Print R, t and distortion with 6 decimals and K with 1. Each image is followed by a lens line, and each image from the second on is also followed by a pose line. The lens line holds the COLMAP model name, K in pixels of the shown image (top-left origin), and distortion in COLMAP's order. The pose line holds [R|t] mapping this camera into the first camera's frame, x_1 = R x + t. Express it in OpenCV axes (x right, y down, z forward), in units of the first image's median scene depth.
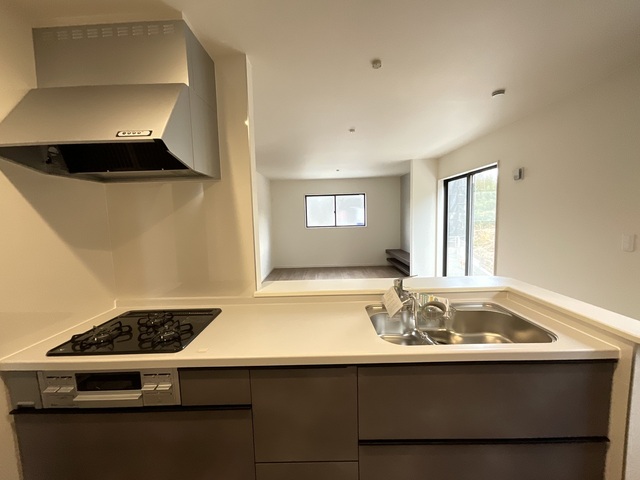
lens RADIAL K [[259.4, 0, 318.6], [0, 259.4, 237.9], [0, 0, 1]] dist [0.000507, 0.000132]
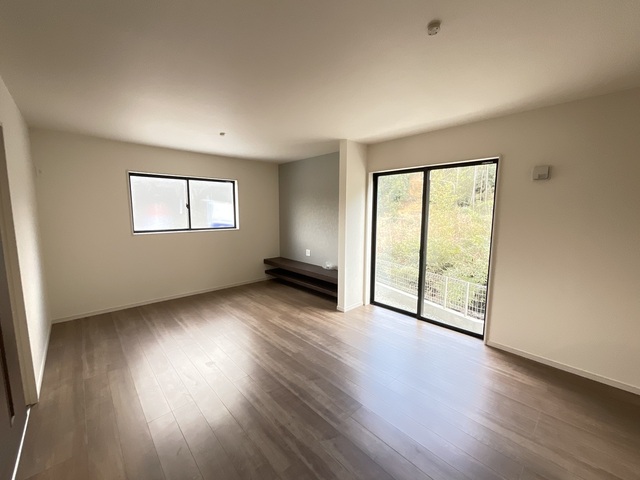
lens RADIAL K [[259.4, 0, 318.9], [0, 259.4, 244.2], [0, 0, 1]] dist [0.000507, 0.000132]
pose [[0.727227, -0.055410, 0.684157, -0.138841], [0.031670, 0.998383, 0.047195, -0.030231], [-0.685666, -0.012654, 0.727806, 0.347493]]
